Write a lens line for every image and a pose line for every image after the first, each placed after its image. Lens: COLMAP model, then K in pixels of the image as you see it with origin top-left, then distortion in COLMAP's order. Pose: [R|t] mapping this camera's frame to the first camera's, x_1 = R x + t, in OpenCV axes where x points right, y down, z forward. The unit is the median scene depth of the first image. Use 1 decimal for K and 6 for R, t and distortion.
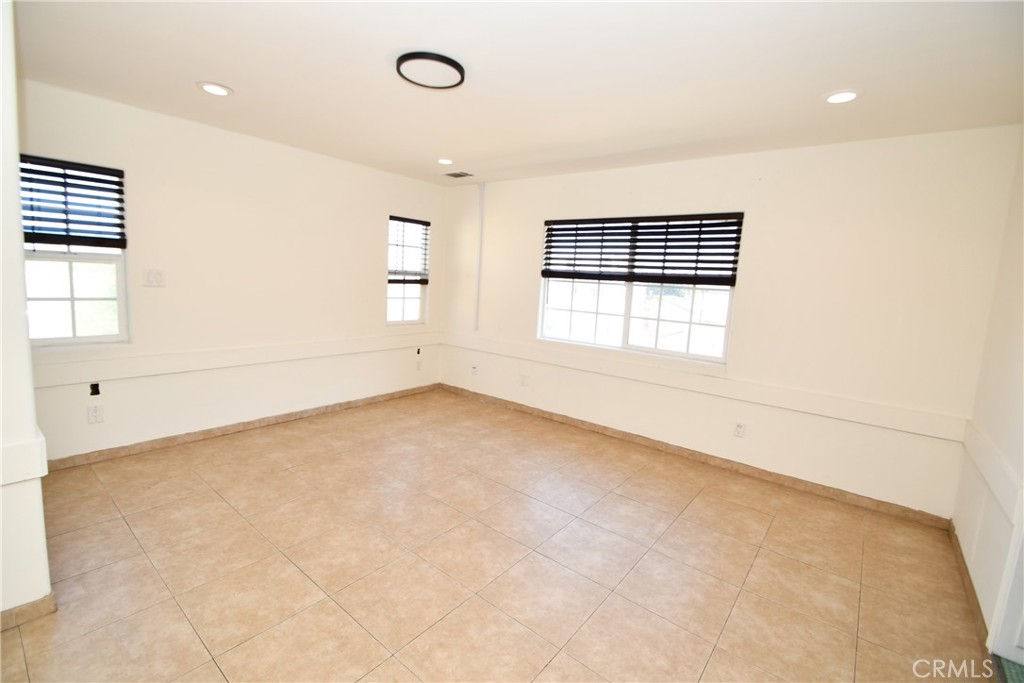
lens RADIAL K [[449.5, 0, 508.0], [0, 449.5, 333.8], [0, 0, 1]] dist [0.002365, -0.010842]
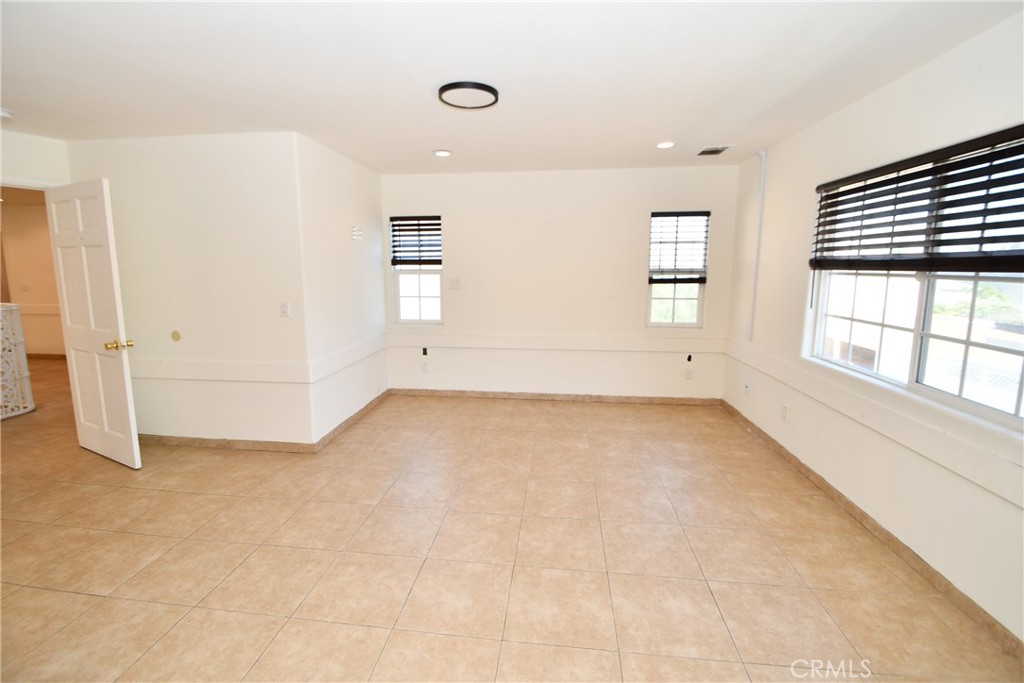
lens RADIAL K [[449.5, 0, 506.0], [0, 449.5, 337.2], [0, 0, 1]] dist [0.002365, -0.010842]
pose [[0.523713, 0.078410, -0.848278, 0.479620], [-0.076372, 0.996067, 0.044920, -0.019751], [0.848464, 0.041259, 0.527642, 0.280993]]
